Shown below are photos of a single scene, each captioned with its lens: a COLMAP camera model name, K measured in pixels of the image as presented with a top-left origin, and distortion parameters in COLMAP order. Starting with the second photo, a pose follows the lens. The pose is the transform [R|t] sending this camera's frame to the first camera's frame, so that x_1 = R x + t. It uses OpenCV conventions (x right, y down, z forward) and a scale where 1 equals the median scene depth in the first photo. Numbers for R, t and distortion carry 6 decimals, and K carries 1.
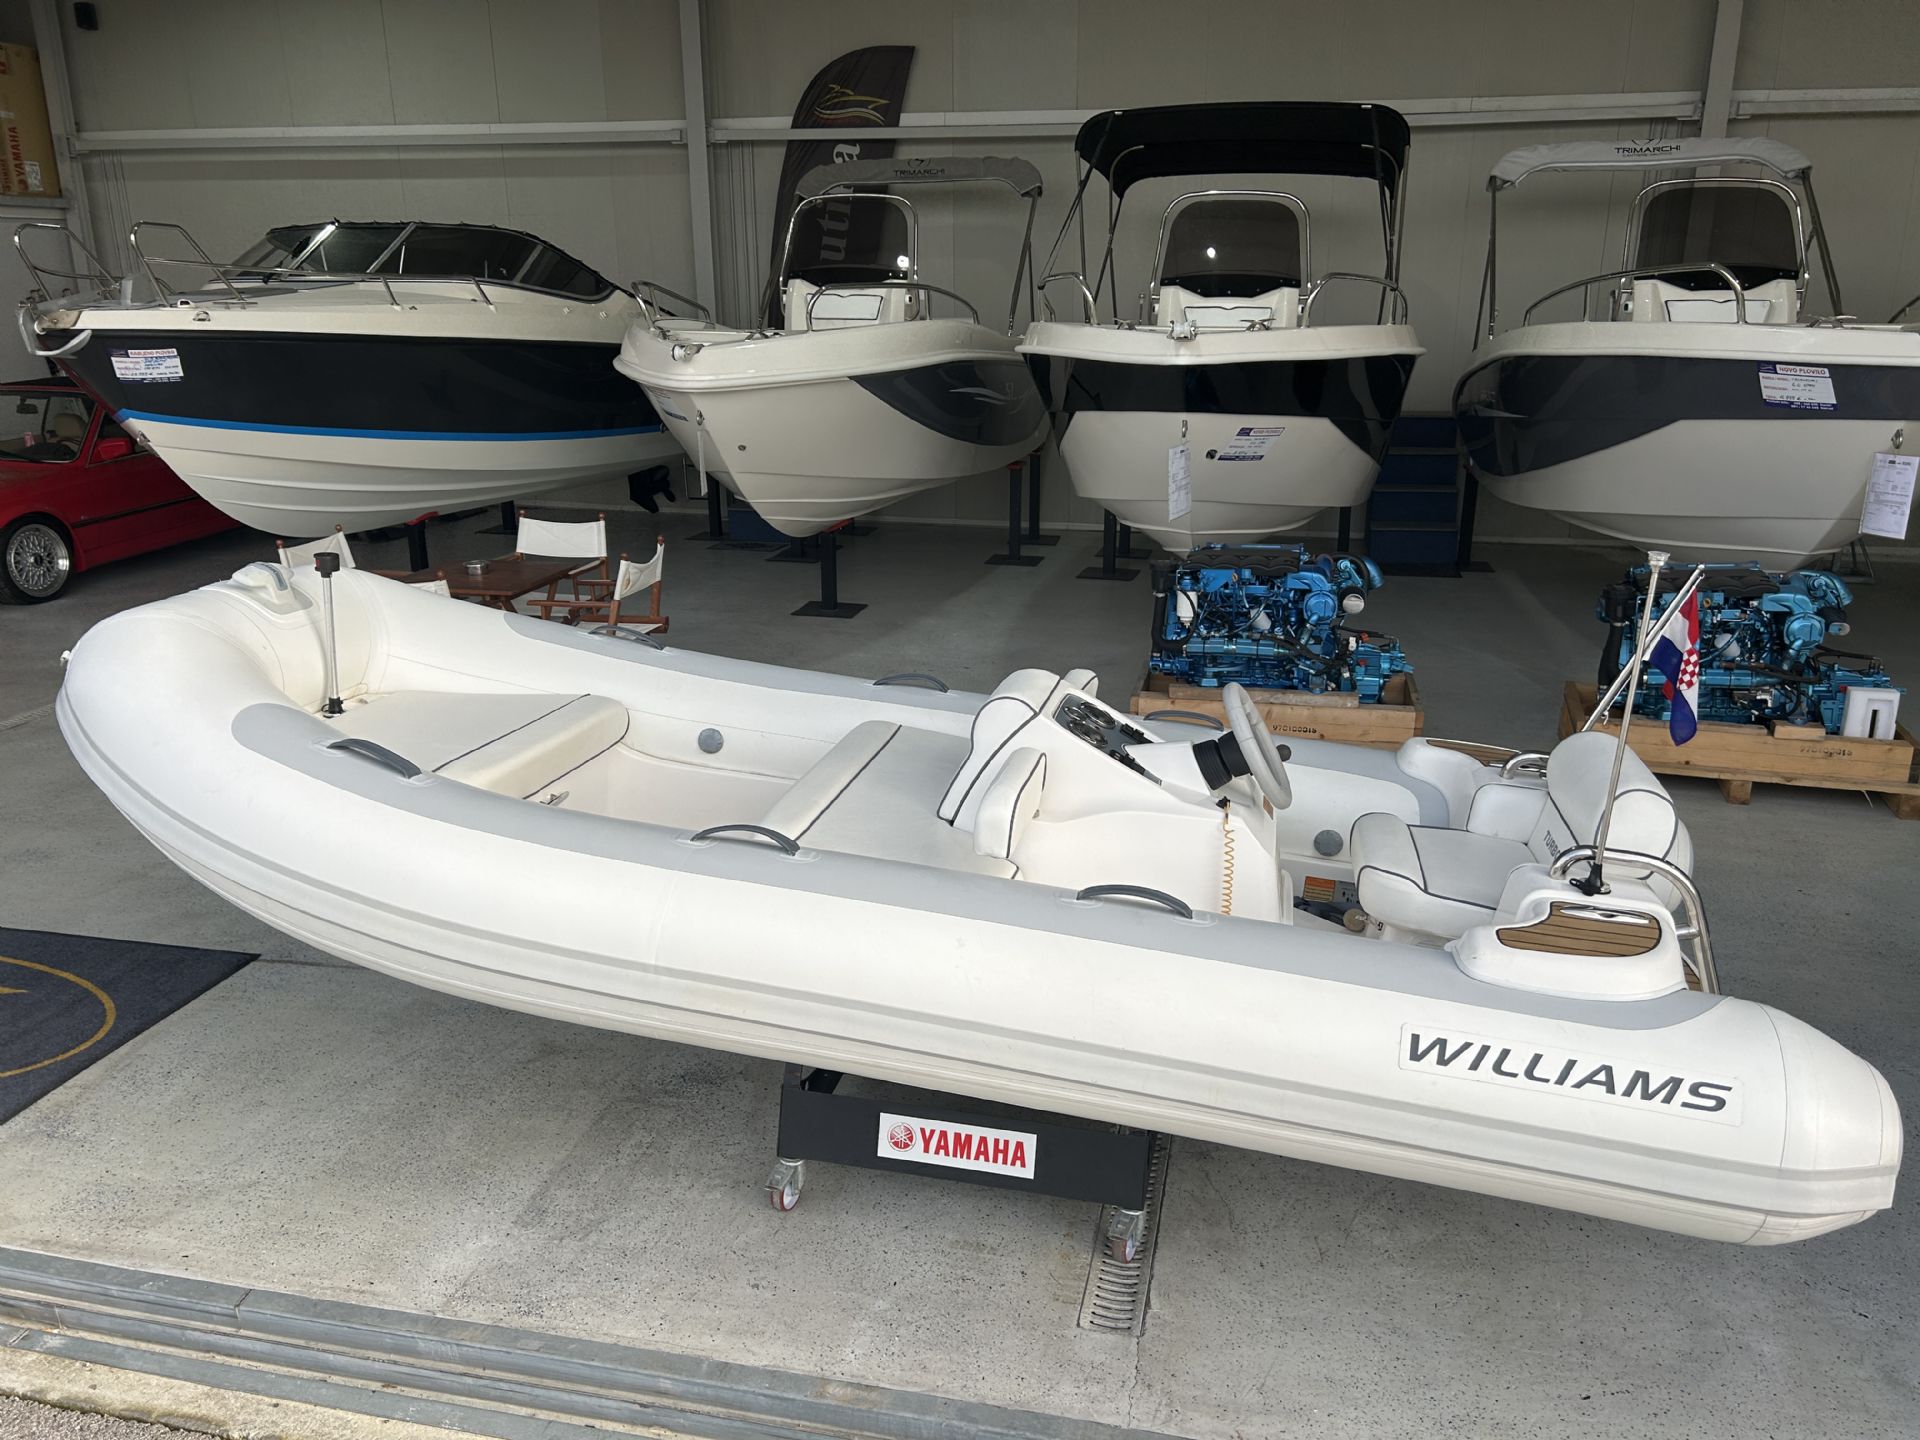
lens RADIAL K [[1450.6, 0, 957.2], [0, 1450.6, 716.6], [0, 0, 1]] dist [0.047897, -0.056567]
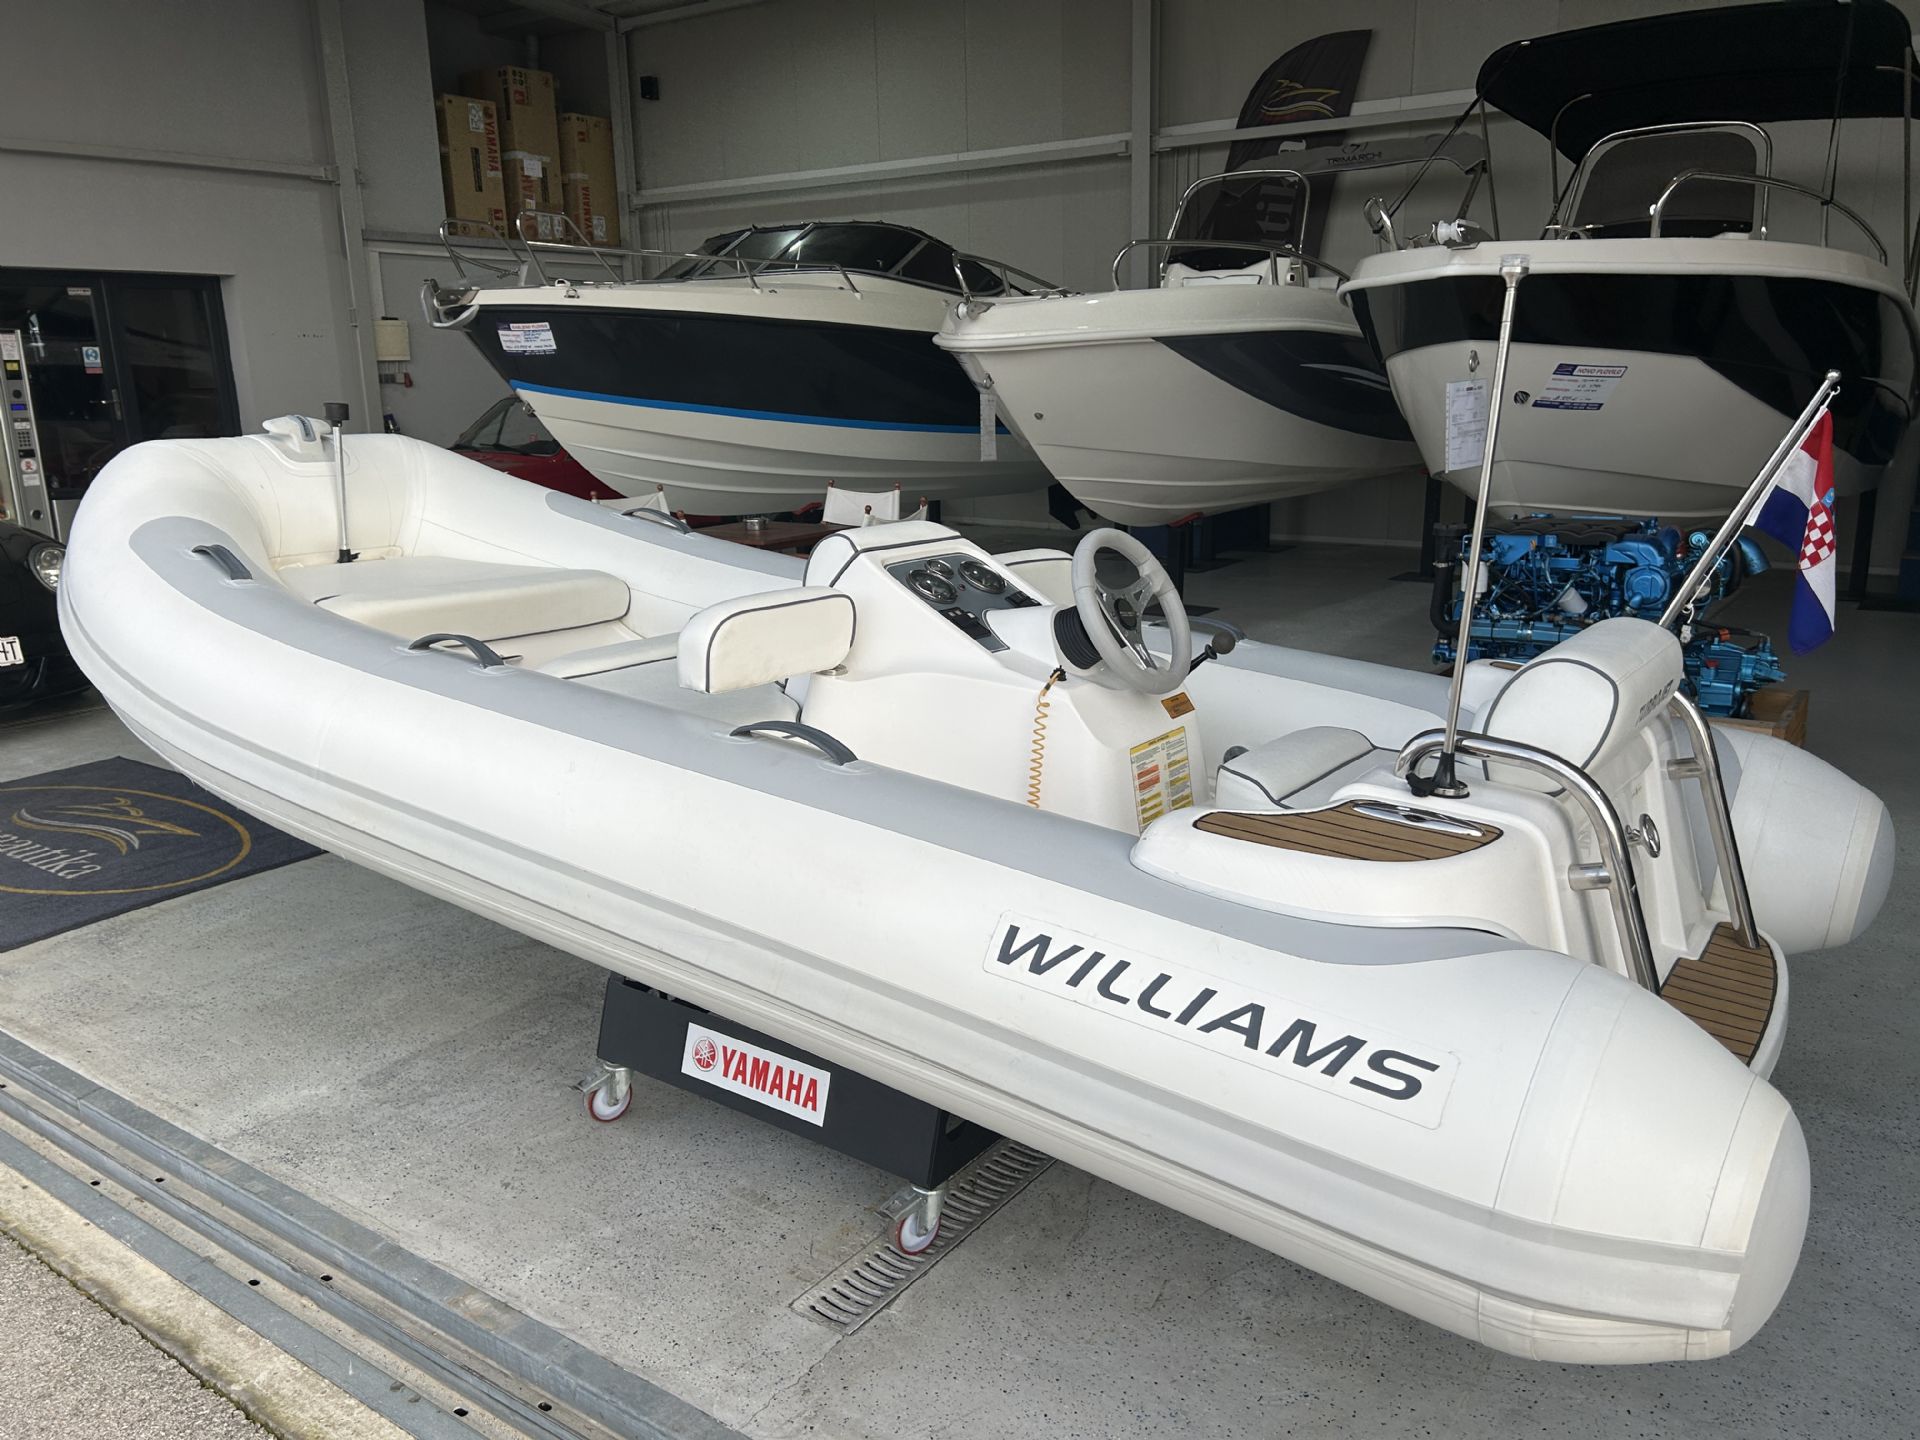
lens RADIAL K [[1450.6, 0, 958.4], [0, 1450.6, 709.9], [0, 0, 1]] dist [0.047897, -0.056567]
pose [[0.920503, 0.073682, -0.383726, 0.377589], [-0.095324, 0.994734, -0.037662, 0.098959], [0.378930, 0.071246, 0.922679, 0.238240]]
